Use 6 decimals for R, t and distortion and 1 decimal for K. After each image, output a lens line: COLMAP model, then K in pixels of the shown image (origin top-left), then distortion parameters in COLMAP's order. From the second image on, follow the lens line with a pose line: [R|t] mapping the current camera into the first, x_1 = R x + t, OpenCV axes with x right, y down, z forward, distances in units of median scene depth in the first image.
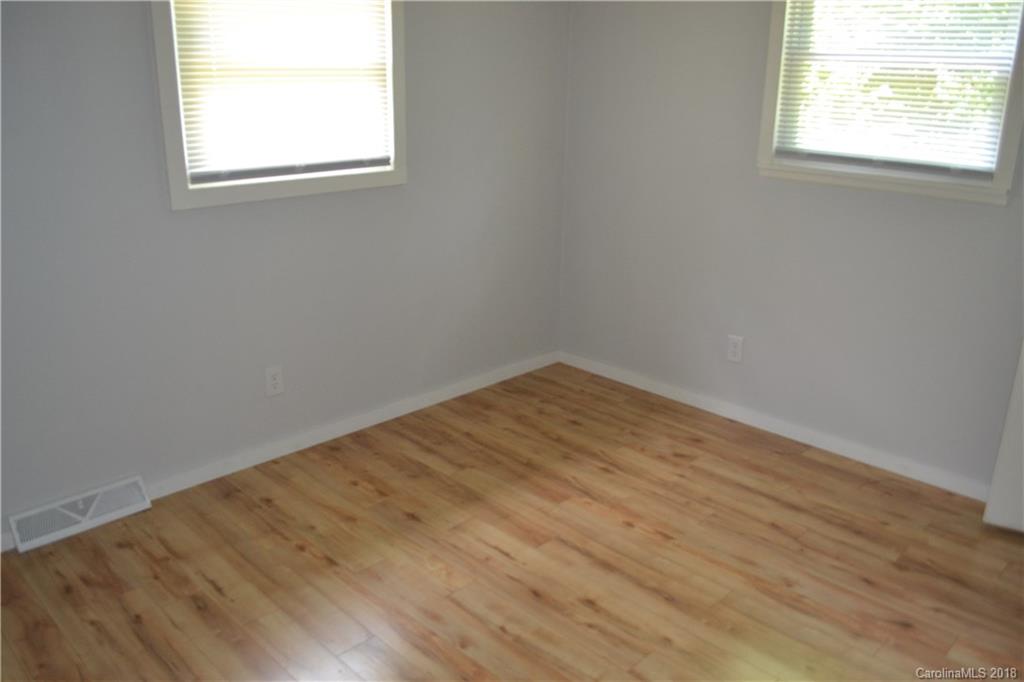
lens RADIAL K [[822.3, 0, 512.0], [0, 822.3, 341.0], [0, 0, 1]] dist [-0.079505, 0.012587]
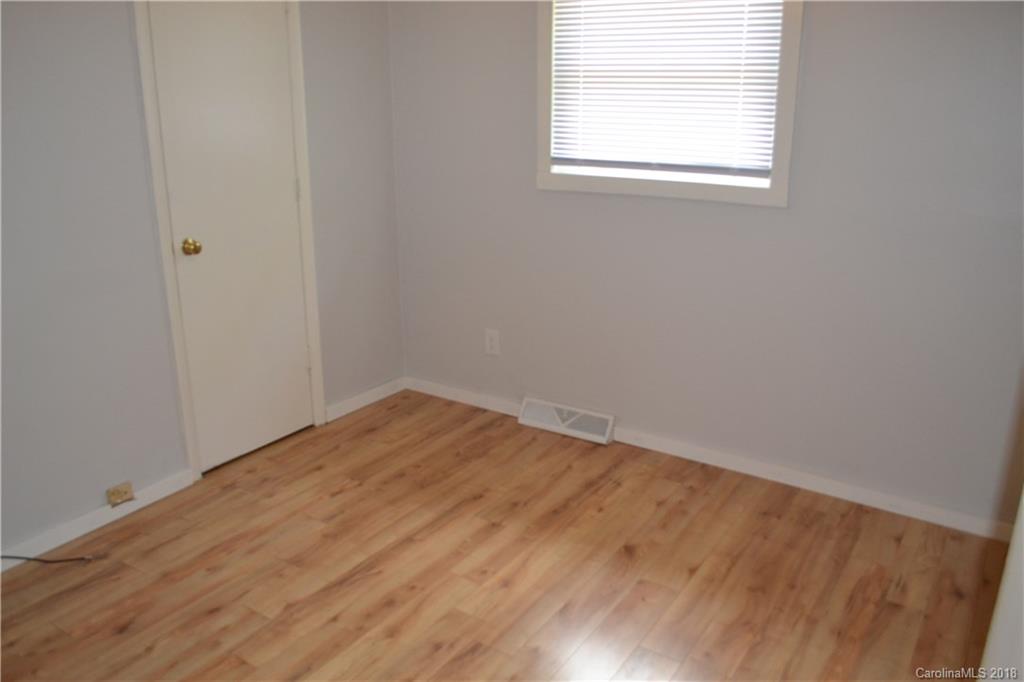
lens RADIAL K [[822.3, 0, 512.0], [0, 822.3, 341.0], [0, 0, 1]] dist [-0.079505, 0.012587]
pose [[0.204174, 0.263486, -0.942809, 0.670304], [-0.309266, 0.931133, 0.193249, -0.136364], [0.928799, 0.252122, 0.271600, 0.534962]]
